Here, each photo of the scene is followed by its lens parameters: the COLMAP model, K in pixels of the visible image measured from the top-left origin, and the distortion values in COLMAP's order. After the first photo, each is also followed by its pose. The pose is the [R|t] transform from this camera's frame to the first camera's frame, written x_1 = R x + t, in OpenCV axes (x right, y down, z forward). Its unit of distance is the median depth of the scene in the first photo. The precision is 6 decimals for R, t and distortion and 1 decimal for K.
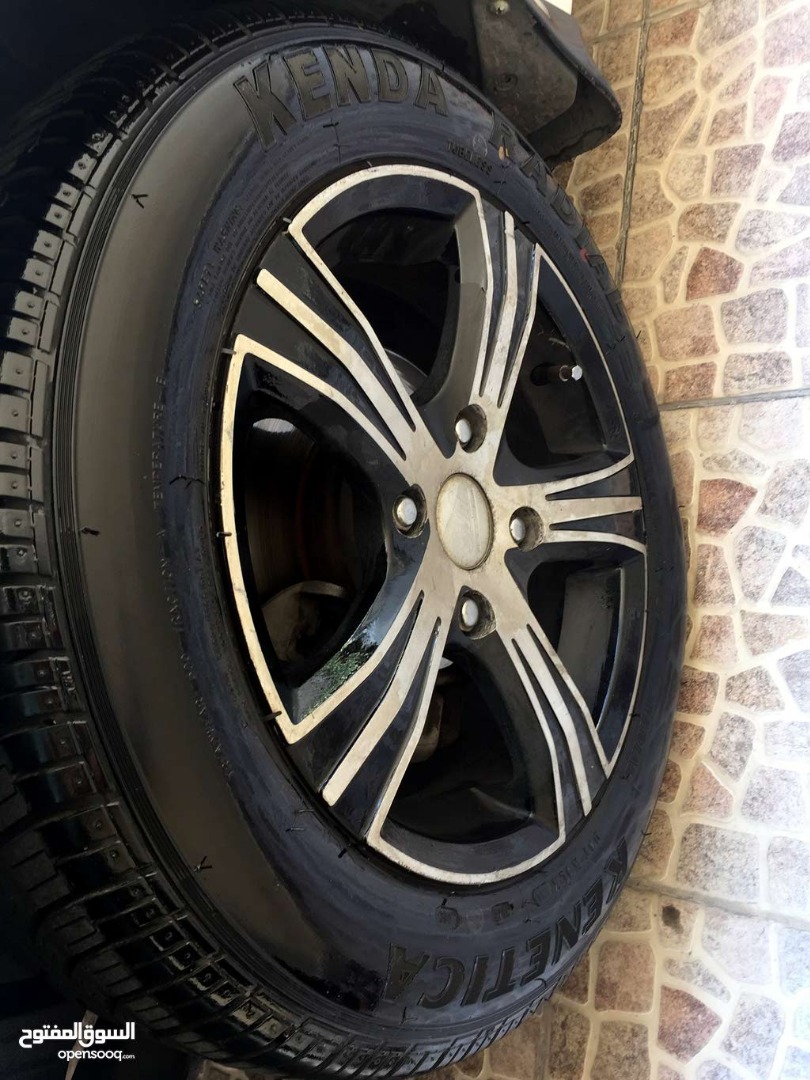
lens RADIAL K [[909.2, 0, 399.1], [0, 909.2, 540.1], [0, 0, 1]] dist [0.077848, -0.105476]
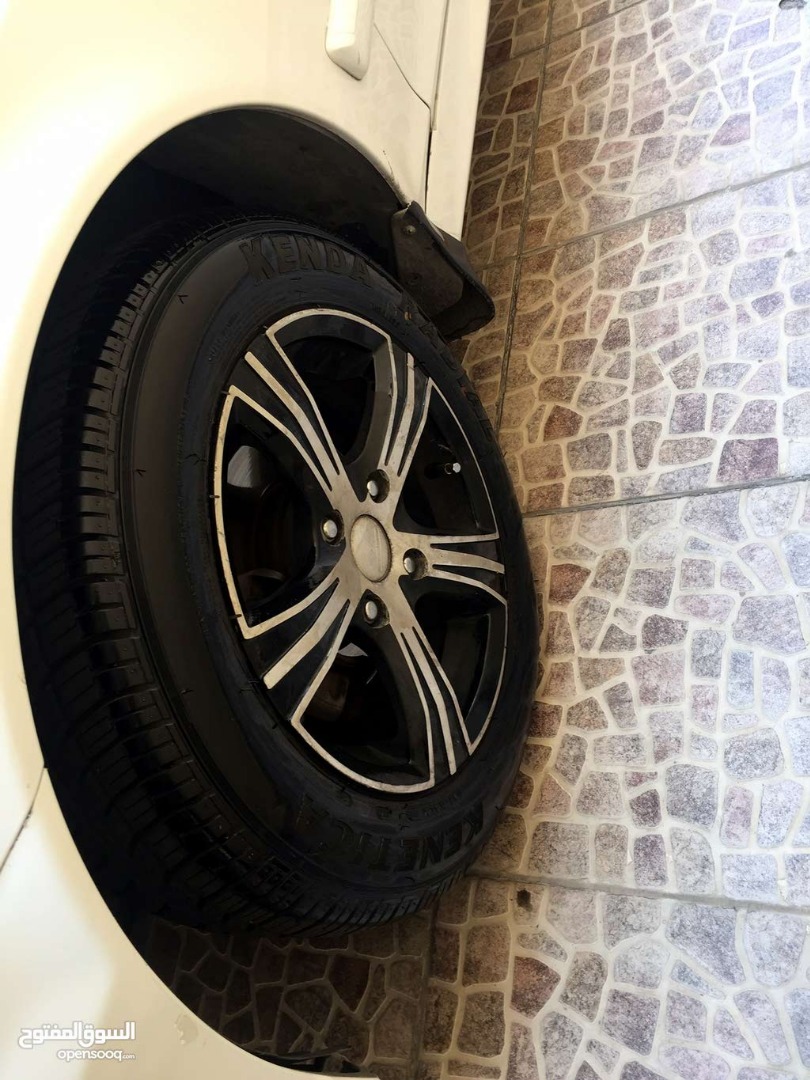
lens RADIAL K [[909.2, 0, 399.1], [0, 909.2, 540.1], [0, 0, 1]] dist [0.077848, -0.105476]
pose [[0.995500, 0.056686, 0.075941, 0.006212], [-0.038148, 0.973283, -0.226419, 0.227852], [-0.086747, 0.222503, 0.971065, -0.302528]]
